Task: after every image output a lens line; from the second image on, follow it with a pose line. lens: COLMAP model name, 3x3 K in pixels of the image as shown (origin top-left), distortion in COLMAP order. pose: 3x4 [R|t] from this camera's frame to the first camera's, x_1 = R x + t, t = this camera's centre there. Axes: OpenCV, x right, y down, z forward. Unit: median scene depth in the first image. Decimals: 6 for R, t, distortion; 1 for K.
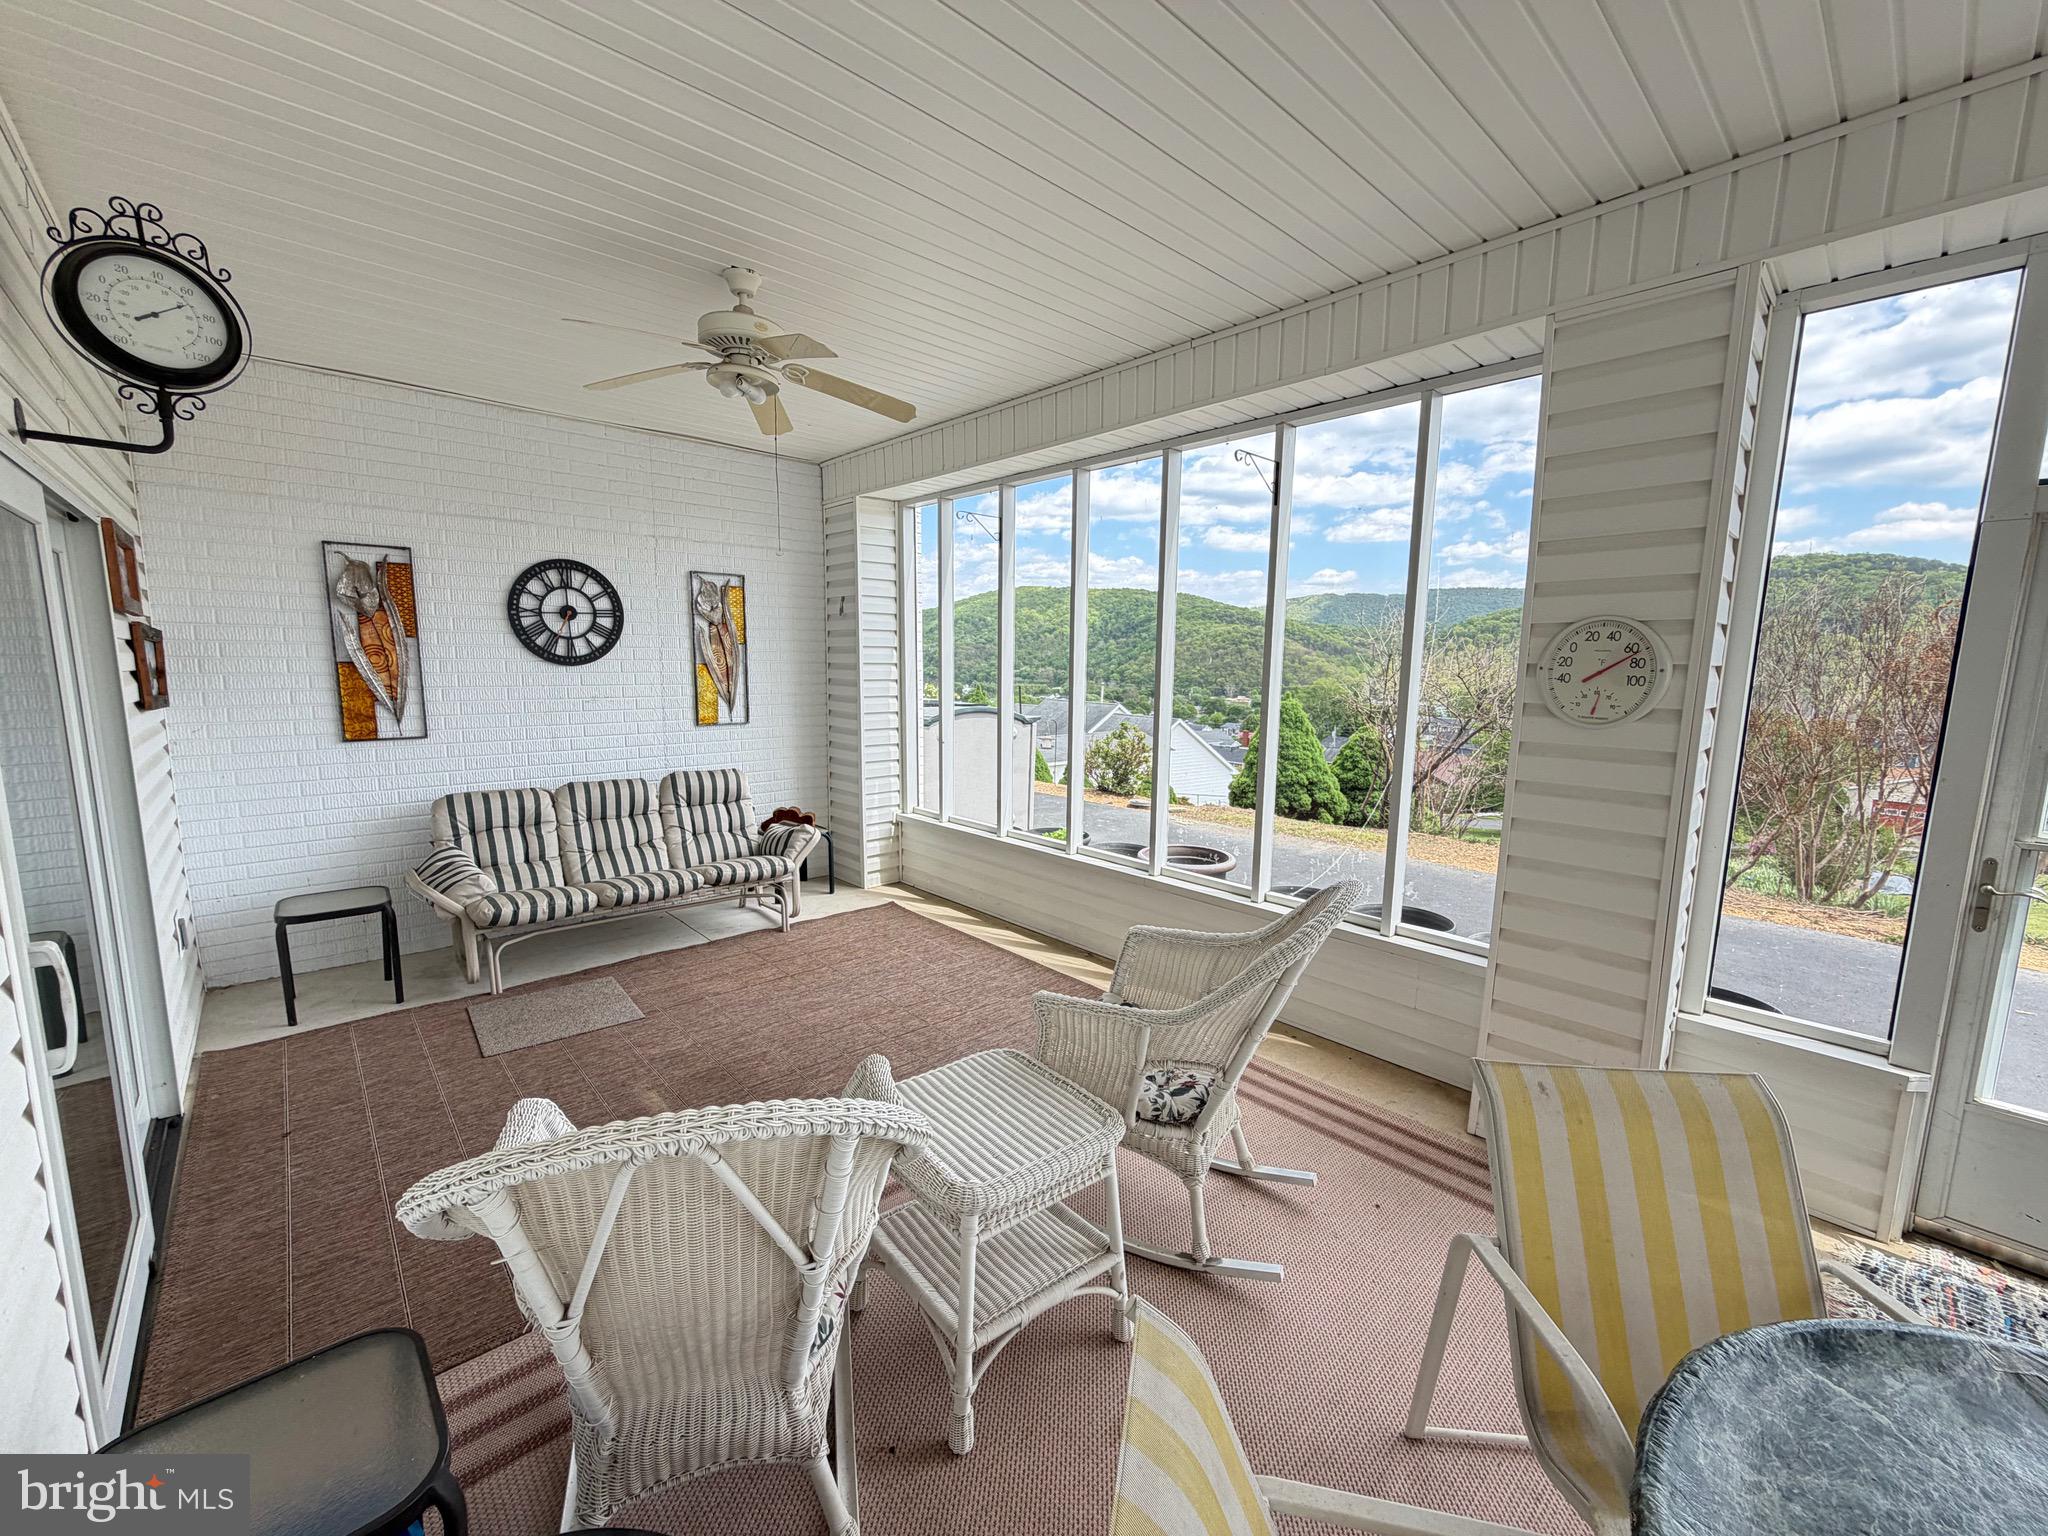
lens RADIAL K [[818.4, 0, 1017.1], [0, 818.4, 780.5], [0, 0, 1]] dist [-0.000137, -0.000031]
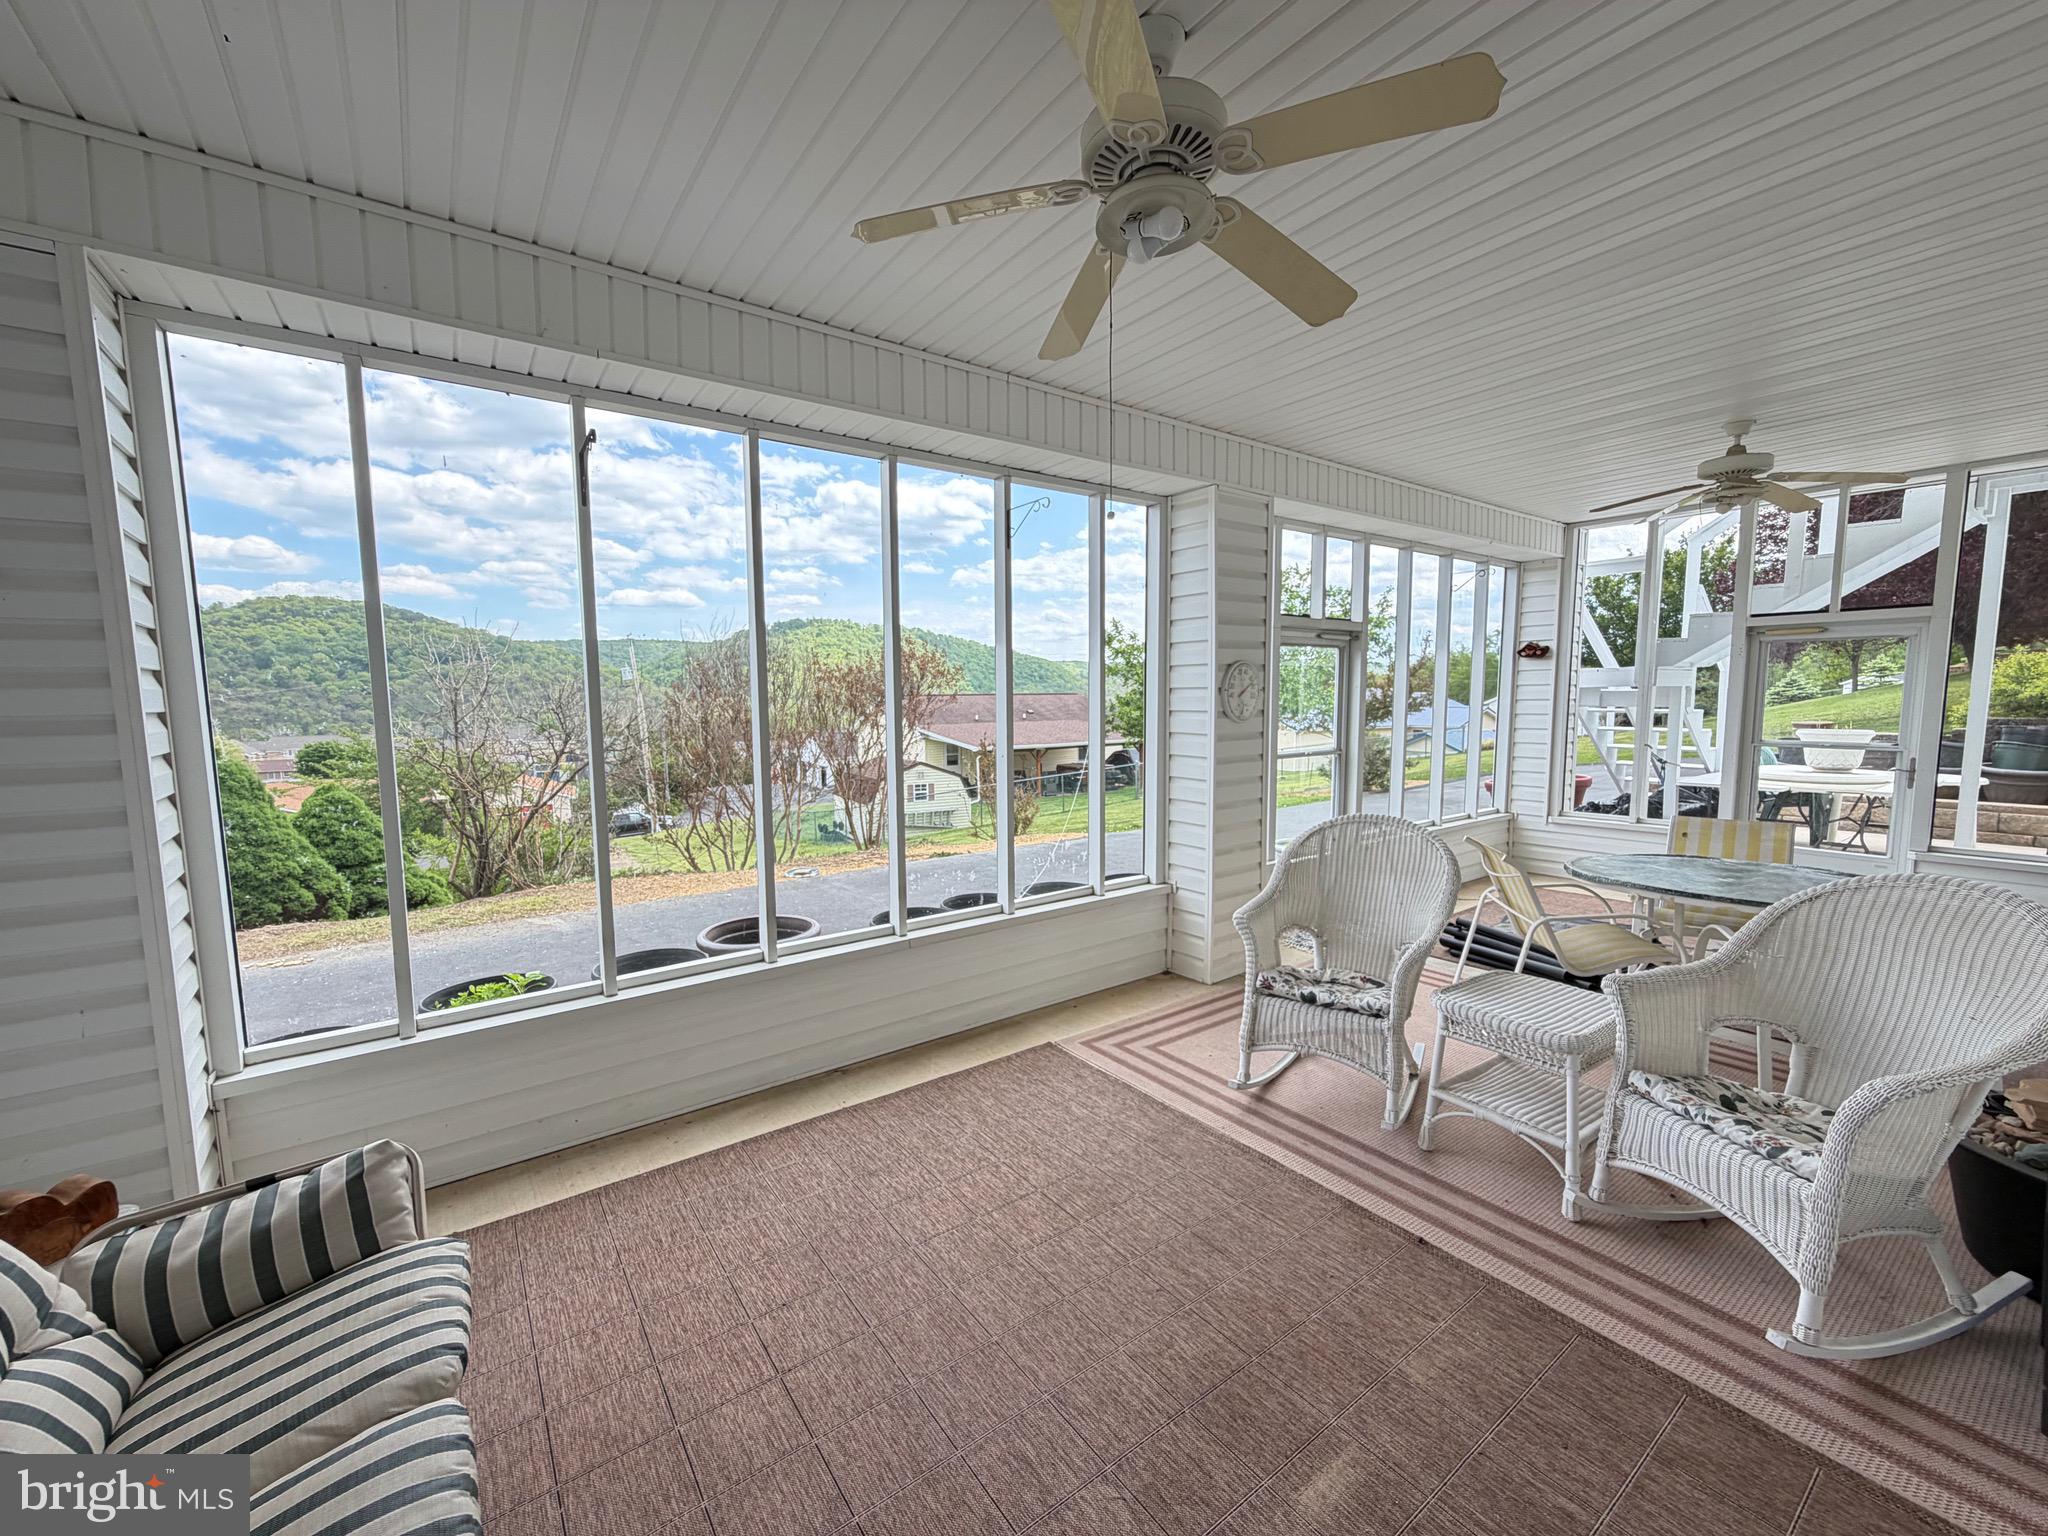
lens RADIAL K [[818.4, 0, 1017.1], [0, 818.4, 780.5], [0, 0, 1]] dist [-0.000137, -0.000031]
pose [[0.120411, -0.120140, 0.985428, -0.398367], [0.162860, 0.981592, 0.099772, -0.068685], [-0.979274, 0.148473, 0.137760, 0.435619]]
